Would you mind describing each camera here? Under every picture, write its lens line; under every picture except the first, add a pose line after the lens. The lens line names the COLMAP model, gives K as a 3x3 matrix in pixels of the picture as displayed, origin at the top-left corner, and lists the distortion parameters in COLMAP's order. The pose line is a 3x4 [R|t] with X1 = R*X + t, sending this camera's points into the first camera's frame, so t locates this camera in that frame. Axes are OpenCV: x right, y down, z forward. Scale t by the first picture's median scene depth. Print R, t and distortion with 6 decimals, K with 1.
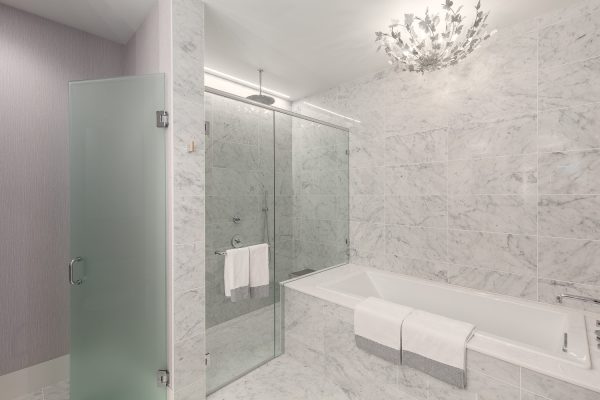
lens RADIAL K [[272.9, 0, 299.7], [0, 272.9, 197.6], [0, 0, 1]] dist [0.002338, 0.000414]
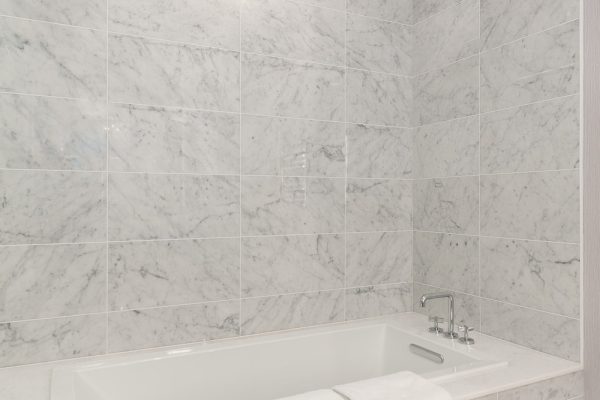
lens RADIAL K [[478.0, 0, 299.9], [0, 478.0, 200.5], [0, 0, 1]] dist [0.010433, 0.000657]
pose [[0.318978, 0.002714, 0.947758, -0.361162], [0.006558, 0.999966, -0.005070, 0.050795], [-0.947739, 0.007833, 0.318949, 0.622518]]
